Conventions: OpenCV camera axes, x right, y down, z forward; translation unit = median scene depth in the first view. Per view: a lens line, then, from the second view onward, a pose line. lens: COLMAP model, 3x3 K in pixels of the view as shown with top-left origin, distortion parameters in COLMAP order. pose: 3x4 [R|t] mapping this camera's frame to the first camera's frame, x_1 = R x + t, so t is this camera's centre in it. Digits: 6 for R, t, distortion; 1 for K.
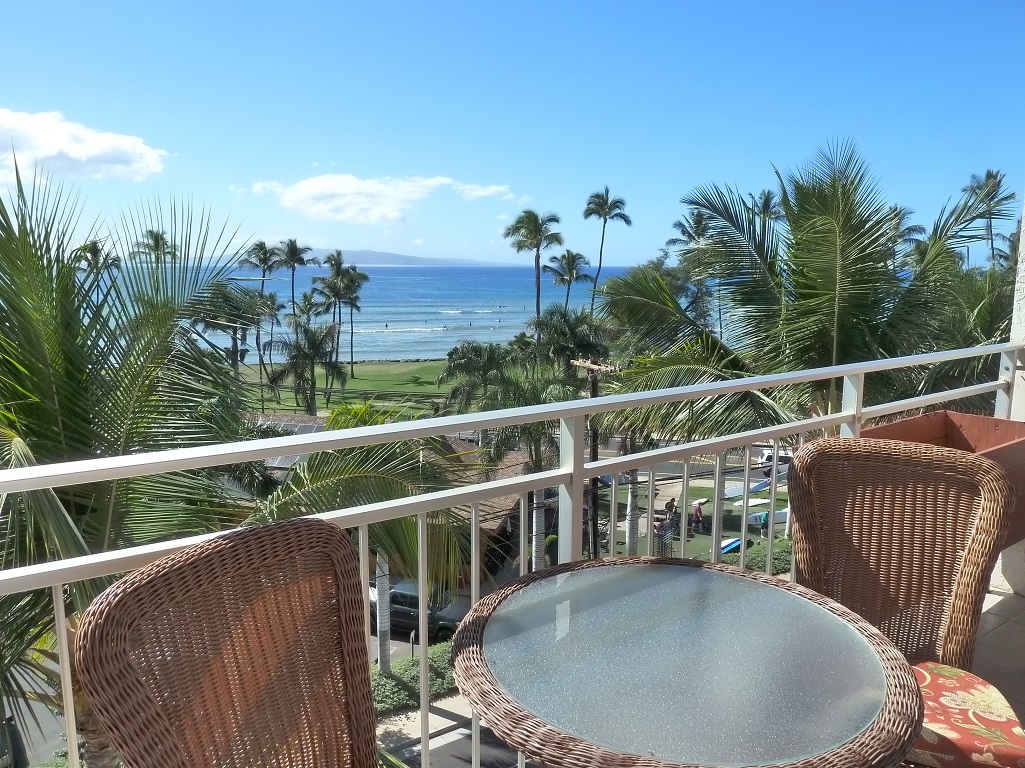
lens RADIAL K [[761.8, 0, 512.6], [0, 761.8, 385.0], [0, 0, 1]] dist [-0.034075, -0.000977]
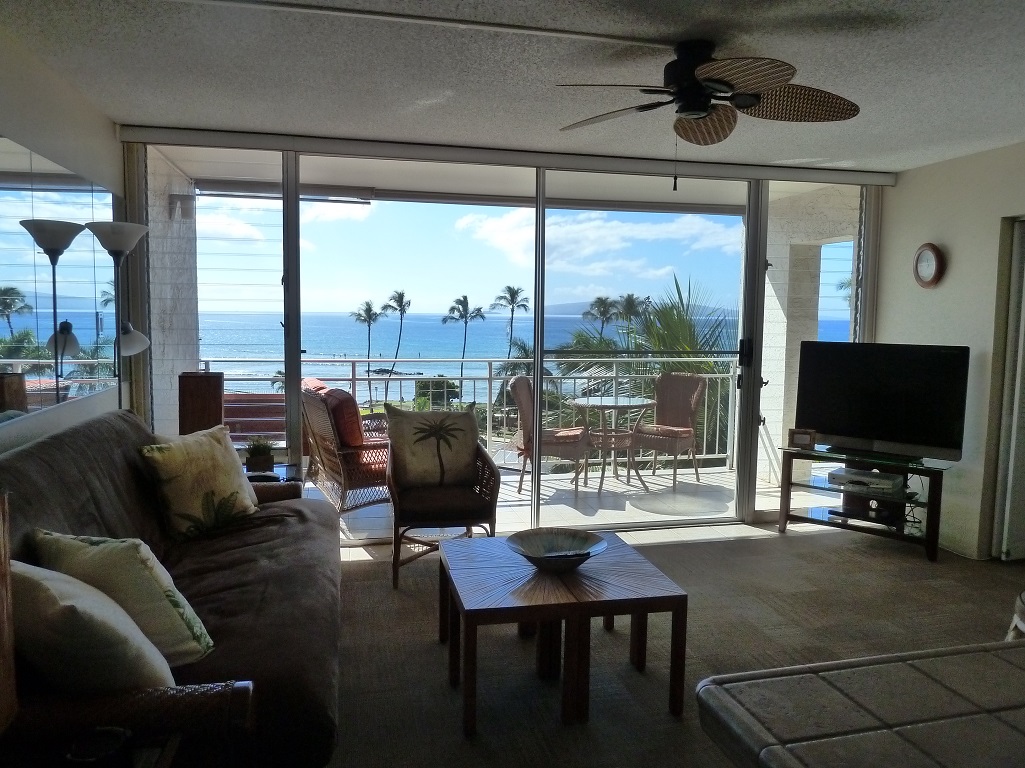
lens RADIAL K [[761.8, 0, 511.4], [0, 761.8, 385.5], [0, 0, 1]] dist [-0.034075, -0.000977]
pose [[0.910863, 0.039246, -0.410839, 0.567381], [-0.066521, 0.996413, -0.052300, 0.397727], [0.407313, 0.074967, 0.910207, -2.484881]]
